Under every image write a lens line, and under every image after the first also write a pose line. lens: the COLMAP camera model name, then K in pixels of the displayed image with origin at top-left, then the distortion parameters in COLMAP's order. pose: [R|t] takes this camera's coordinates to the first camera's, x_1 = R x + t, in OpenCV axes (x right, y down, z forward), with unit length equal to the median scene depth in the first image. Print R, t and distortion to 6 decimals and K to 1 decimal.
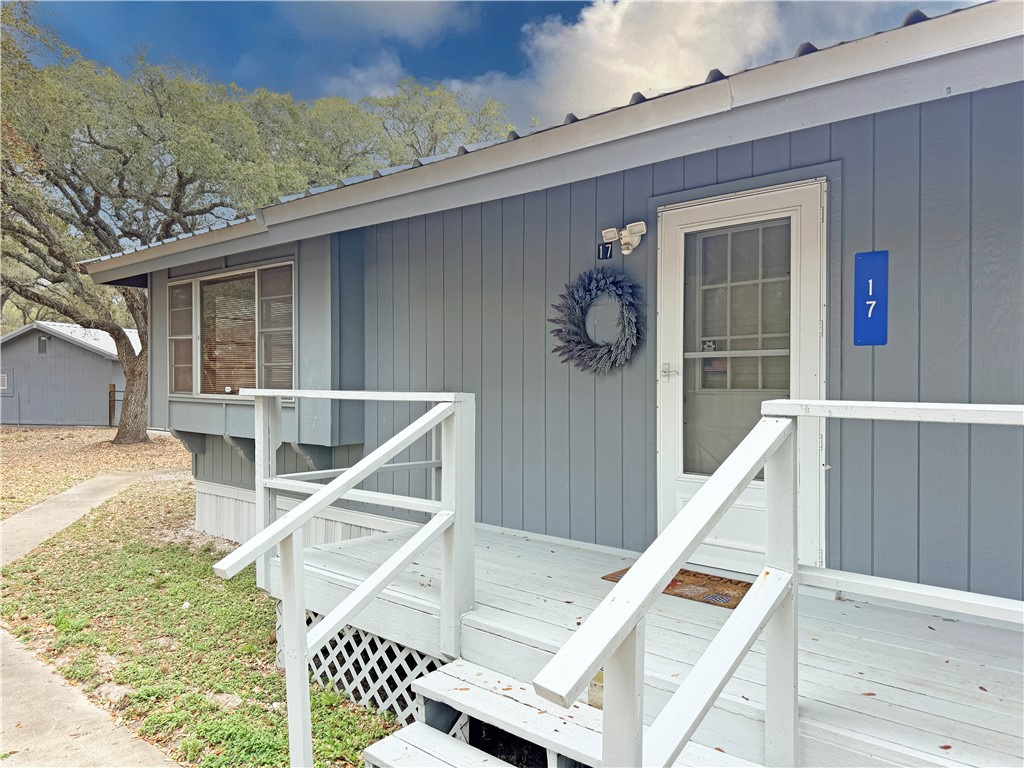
lens RADIAL K [[725.4, 0, 512.0], [0, 725.4, 384.0], [0, 0, 1]] dist [0.000107, -0.000779]
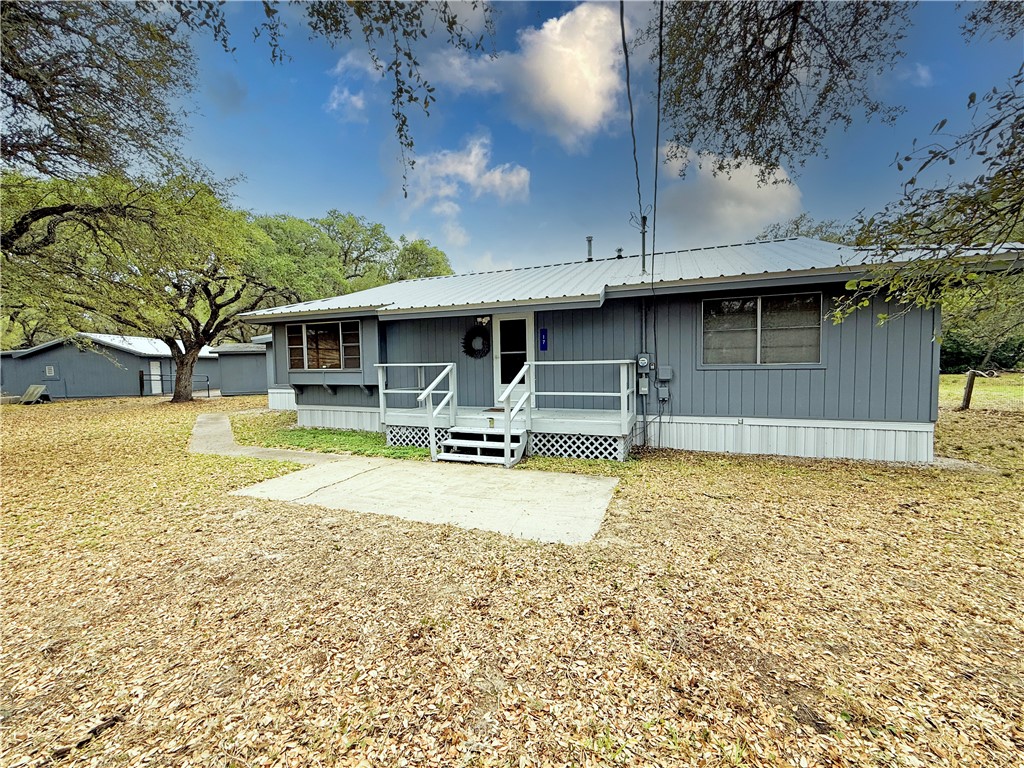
lens RADIAL K [[412.5, 0, 512.0], [0, 412.5, 384.0], [0, 0, 1]] dist [-0.000439, -0.000089]
pose [[0.937723, -0.036230, 0.345489, -0.470917], [0.020592, 0.998595, 0.048829, 0.019542], [-0.346773, -0.038674, 0.937151, -1.083913]]
